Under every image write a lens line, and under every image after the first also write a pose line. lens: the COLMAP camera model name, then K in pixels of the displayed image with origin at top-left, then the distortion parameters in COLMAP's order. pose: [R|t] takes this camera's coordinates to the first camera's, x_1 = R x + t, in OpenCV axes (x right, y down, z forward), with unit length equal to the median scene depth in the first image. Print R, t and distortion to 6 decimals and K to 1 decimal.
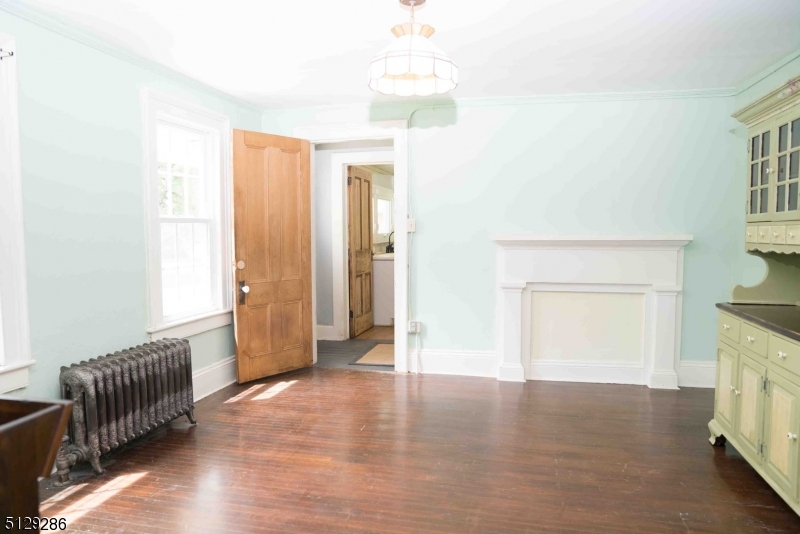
lens RADIAL K [[558.1, 0, 400.0], [0, 558.1, 267.0], [0, 0, 1]] dist [-0.137986, 0.106443]
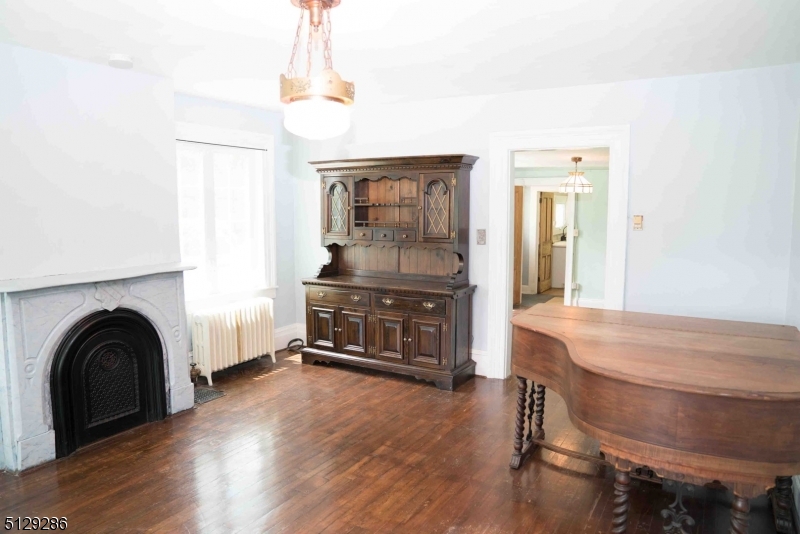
lens RADIAL K [[558.1, 0, 400.0], [0, 558.1, 267.0], [0, 0, 1]] dist [-0.137986, 0.106443]
pose [[0.954216, 0.042440, -0.296091, 0.006101], [-0.027497, 0.998138, 0.054452, -0.032594], [0.297851, -0.043818, 0.953606, -0.737744]]
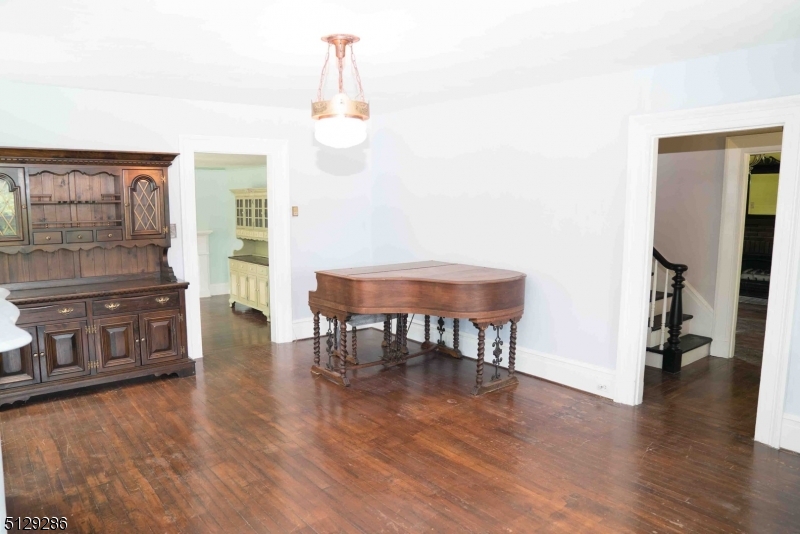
lens RADIAL K [[558.1, 0, 400.0], [0, 558.1, 267.0], [0, 0, 1]] dist [-0.137986, 0.106443]
pose [[0.602364, -0.085584, 0.793620, -0.576146], [0.042427, 0.996263, 0.075234, -0.028876], [-0.797093, -0.011647, 0.603744, -0.721828]]
